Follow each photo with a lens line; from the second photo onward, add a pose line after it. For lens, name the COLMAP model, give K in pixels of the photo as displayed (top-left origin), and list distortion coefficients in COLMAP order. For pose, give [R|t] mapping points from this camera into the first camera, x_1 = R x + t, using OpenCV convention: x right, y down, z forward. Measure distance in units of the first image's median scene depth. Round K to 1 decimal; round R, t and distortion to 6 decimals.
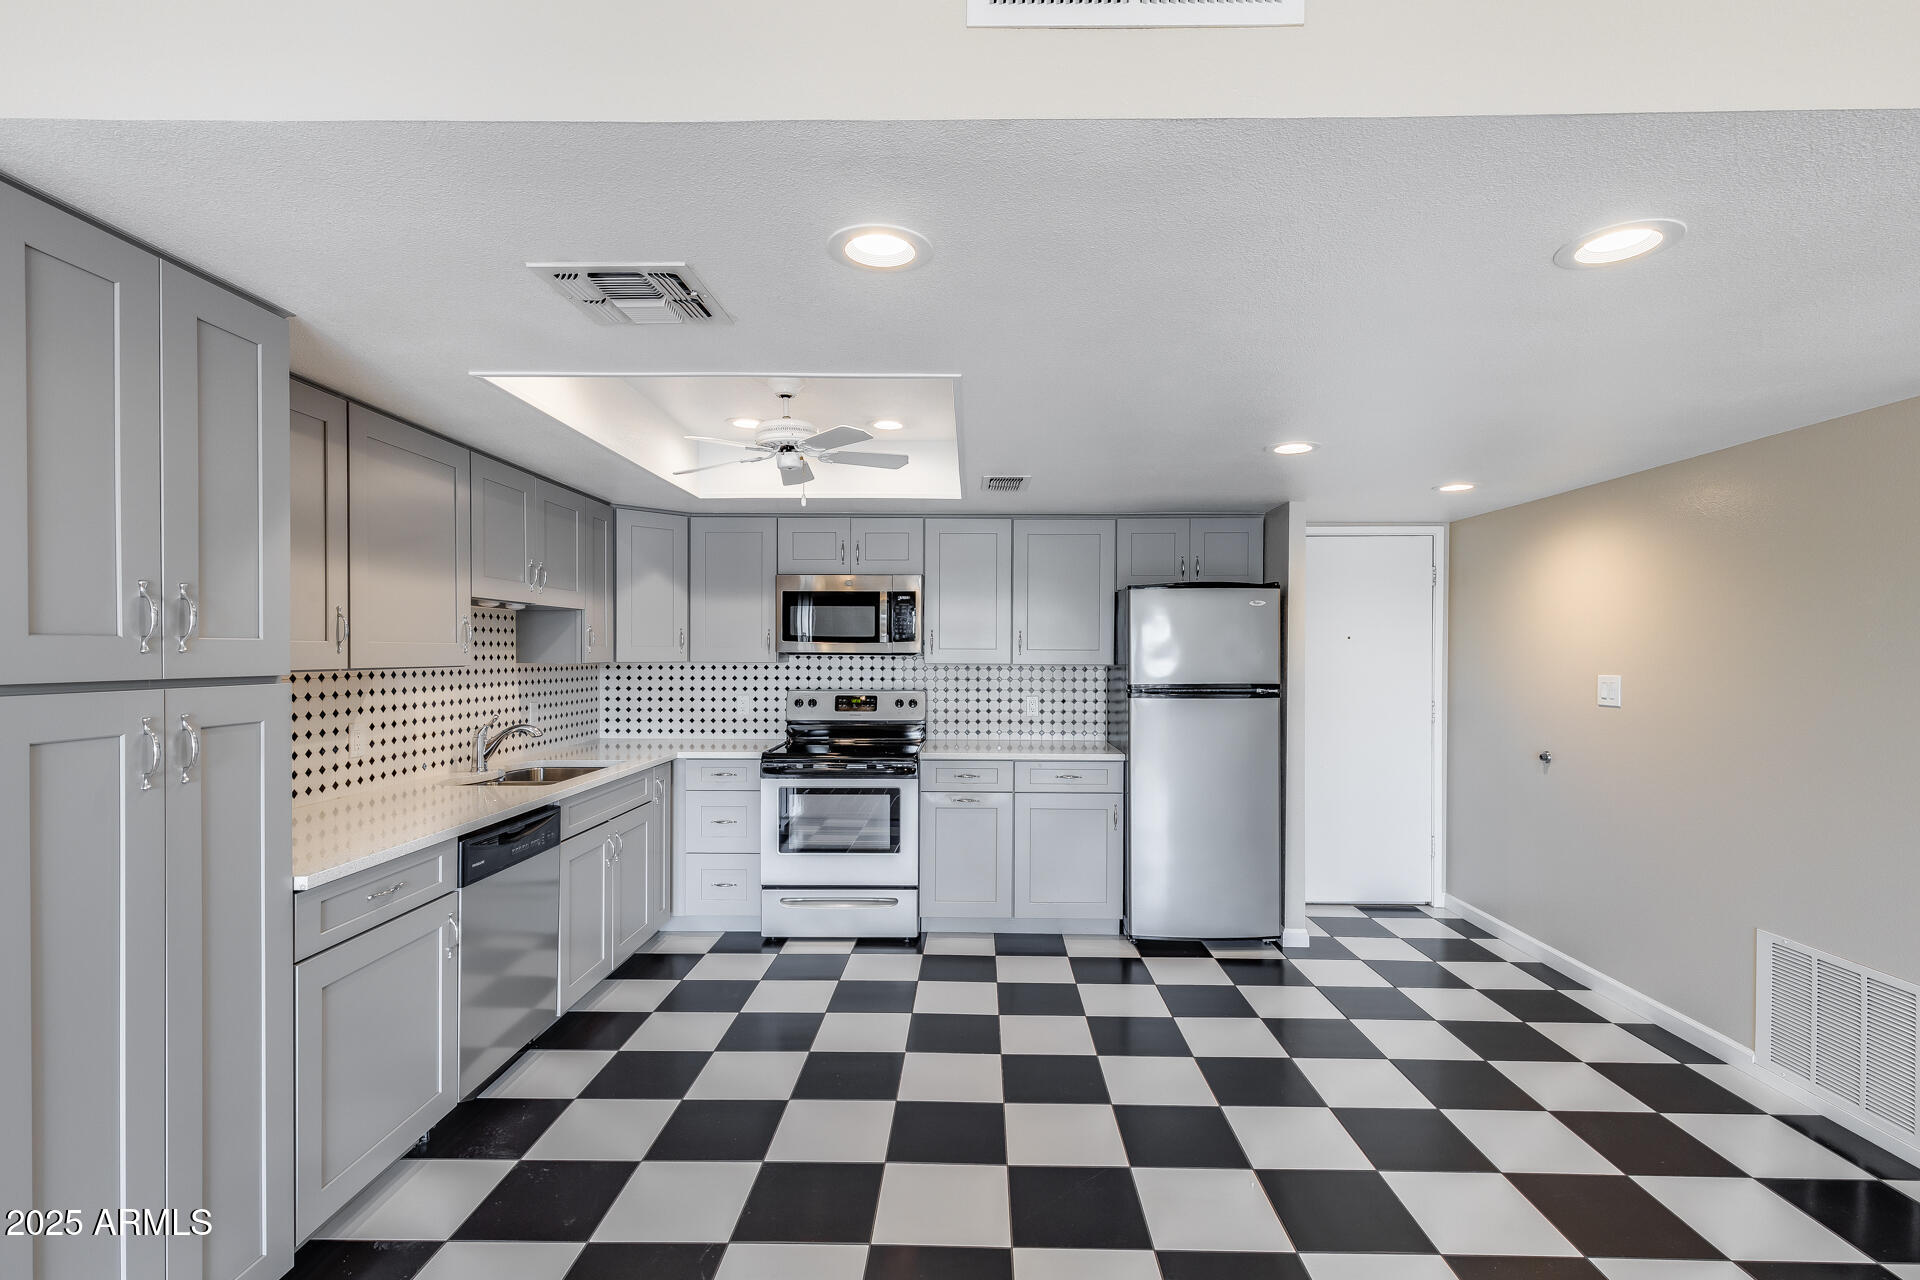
lens RADIAL K [[863.6, 0, 962.2], [0, 863.6, 651.6], [0, 0, 1]] dist [-0.001640, -0.000439]
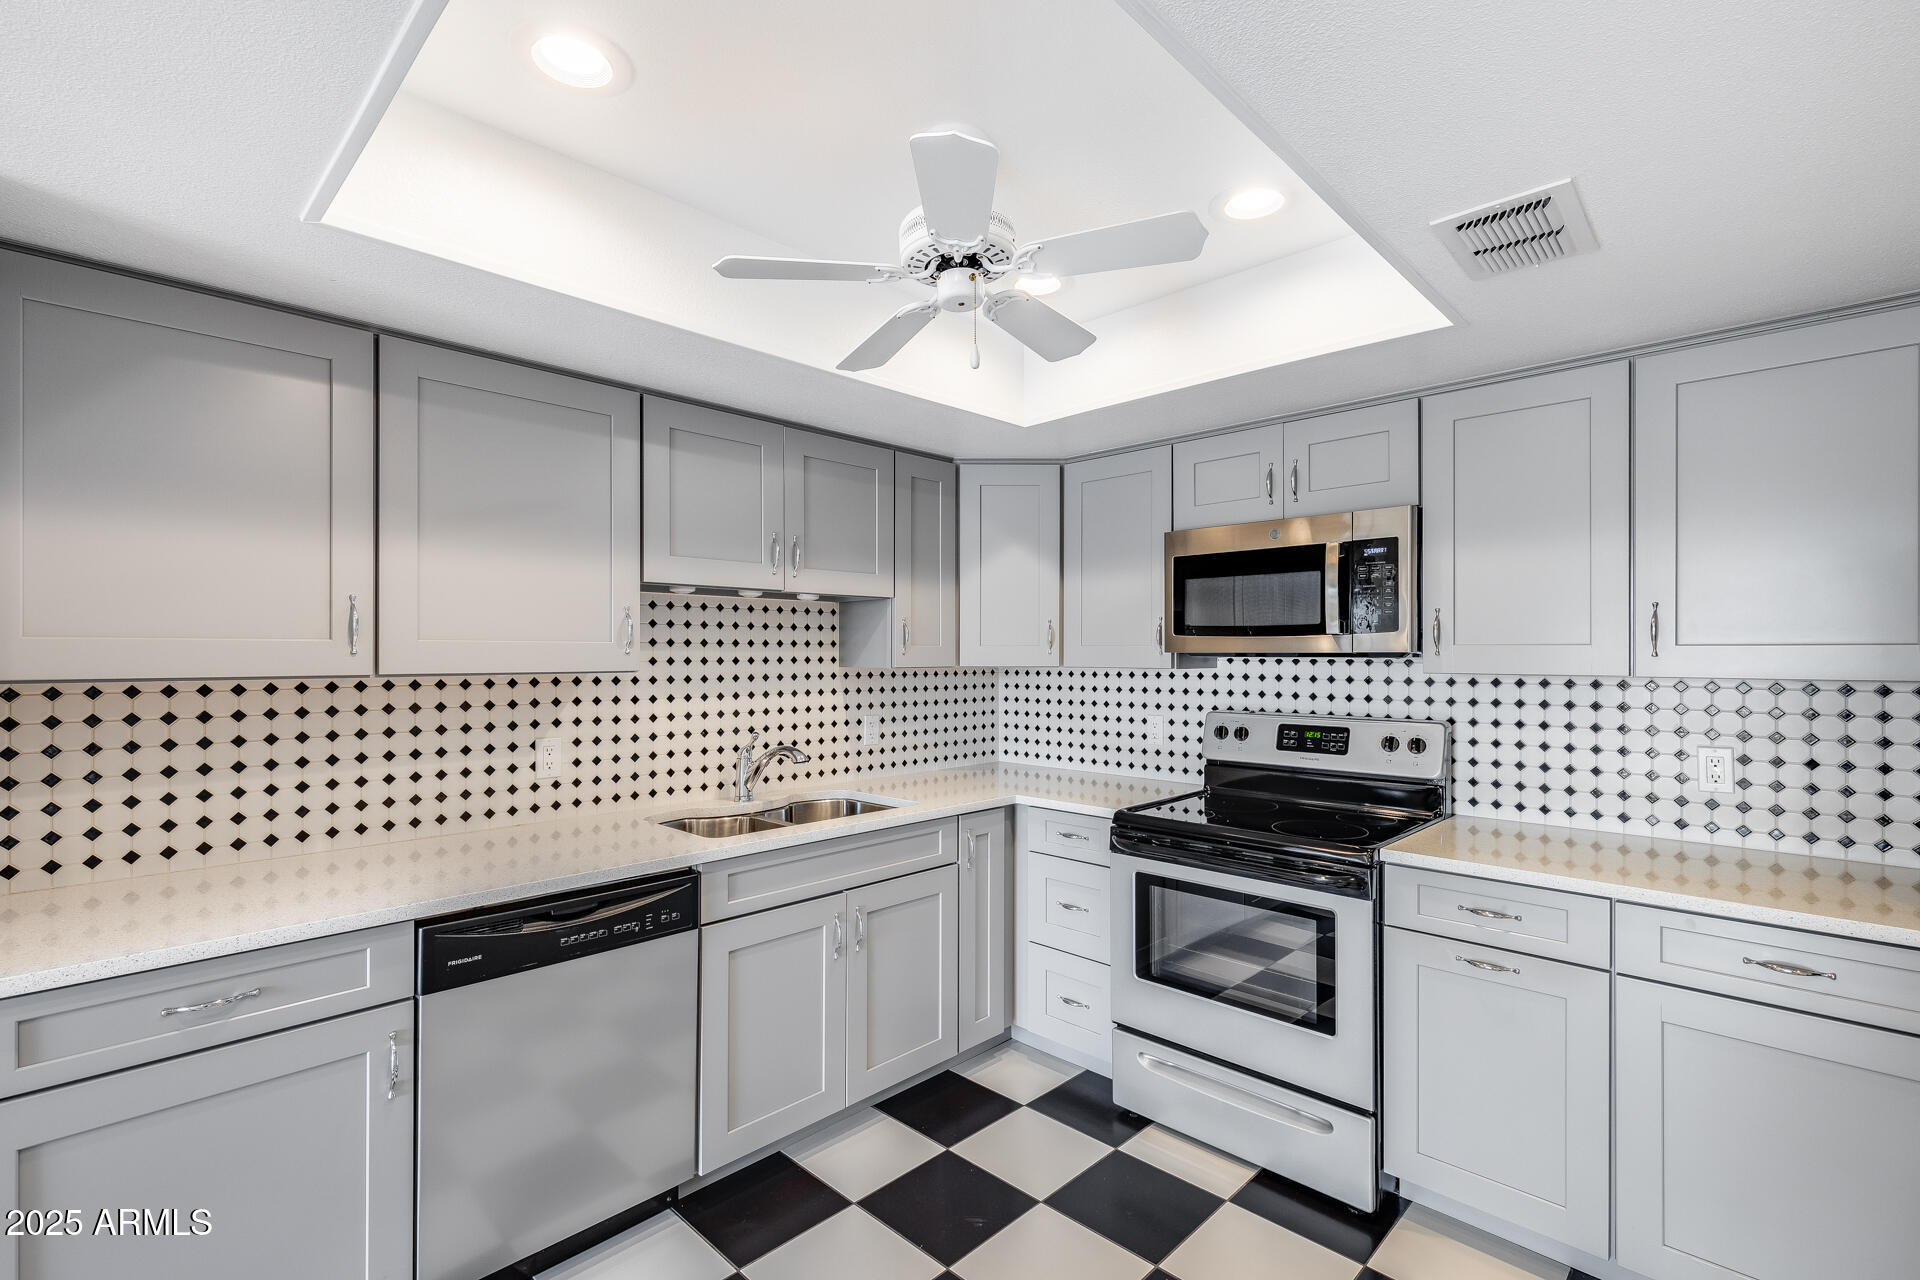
lens RADIAL K [[863.6, 0, 955.5], [0, 863.6, 643.4], [0, 0, 1]] dist [-0.001640, -0.000439]
pose [[0.725509, -0.010723, -0.688129, 0.113371], [0.003351, 0.999922, -0.012048, 0.001135], [0.688205, 0.006435, 0.725488, 0.430662]]
